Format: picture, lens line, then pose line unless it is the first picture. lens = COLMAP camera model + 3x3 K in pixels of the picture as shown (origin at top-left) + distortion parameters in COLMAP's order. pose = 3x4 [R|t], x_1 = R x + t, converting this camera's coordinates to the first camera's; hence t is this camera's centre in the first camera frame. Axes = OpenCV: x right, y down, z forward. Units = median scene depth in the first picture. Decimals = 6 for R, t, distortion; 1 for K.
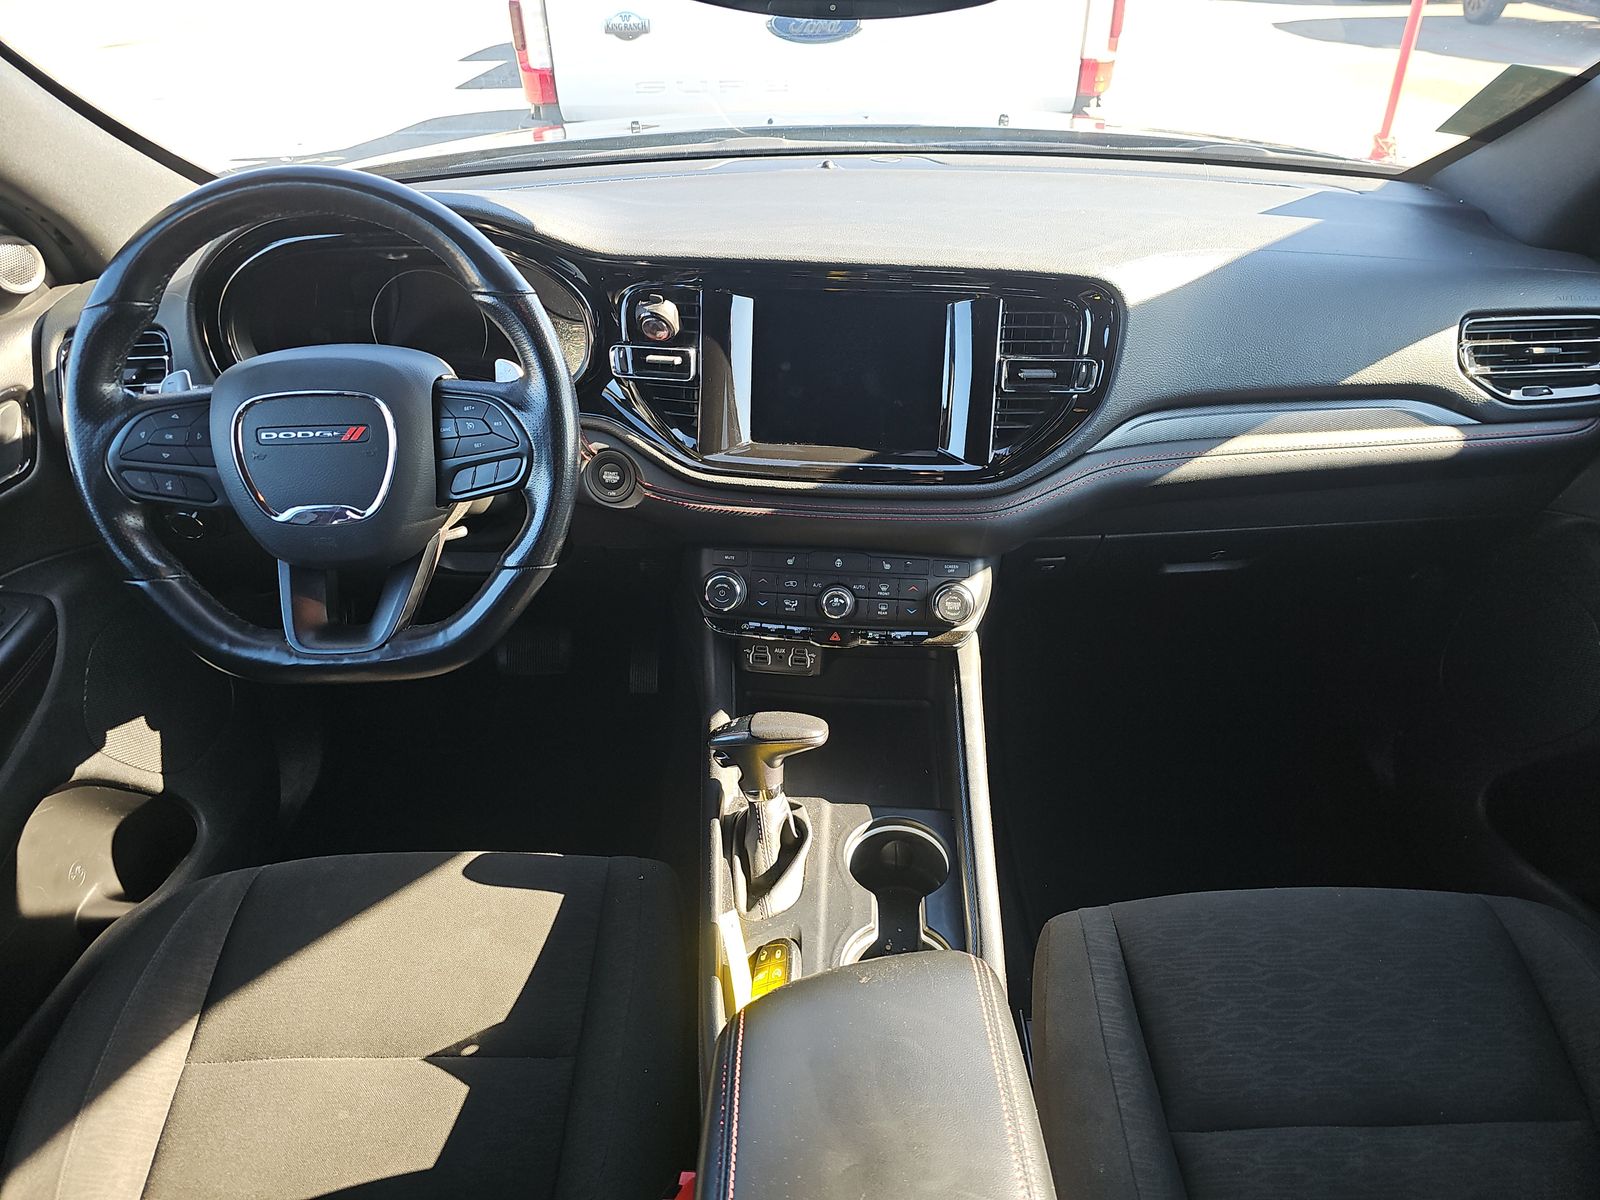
lens RADIAL K [[1066.4, 0, 800.0], [0, 1066.4, 600.0], [0, 0, 1]] dist [0.070897, -0.002998]
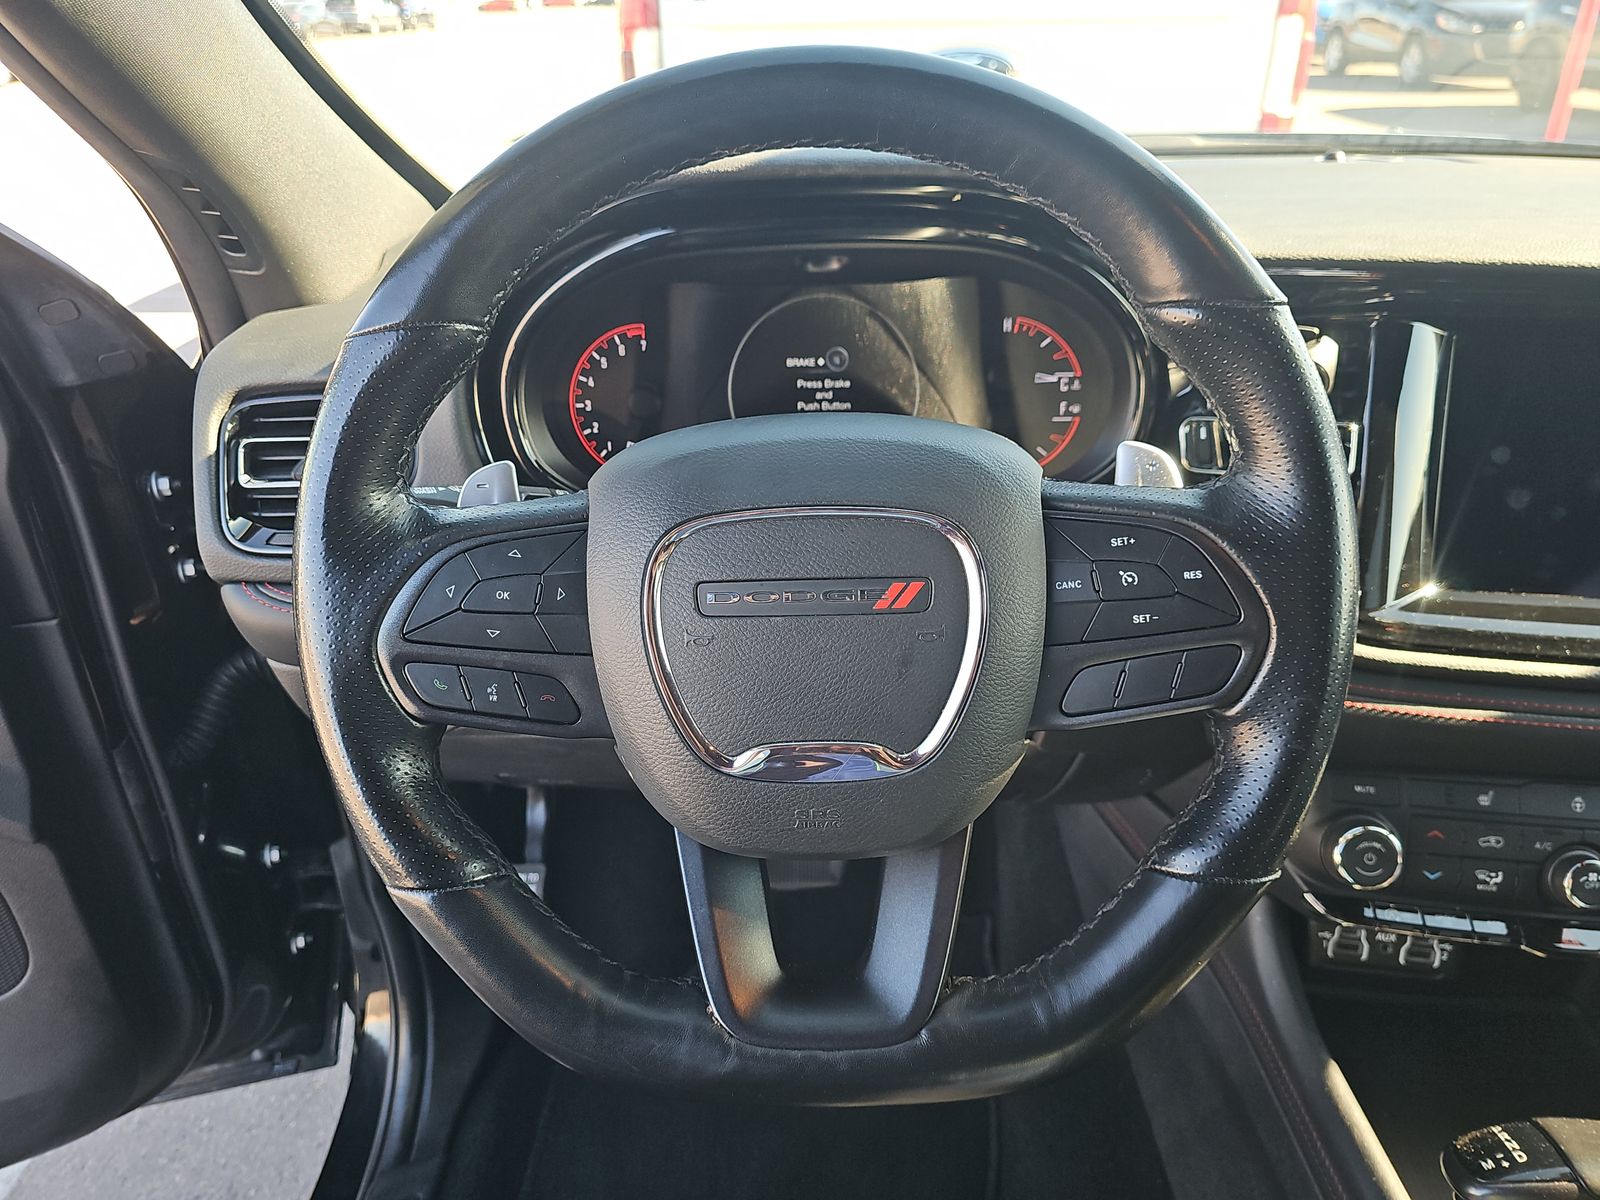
lens RADIAL K [[1066.4, 0, 800.0], [0, 1066.4, 600.0], [0, 0, 1]] dist [0.070897, -0.002998]
pose [[0.999876, 0.011535, 0.010745, -0.395487], [-0.010721, 0.997281, -0.072904, -0.100331], [-0.011557, 0.072780, 0.997281, 0.455697]]
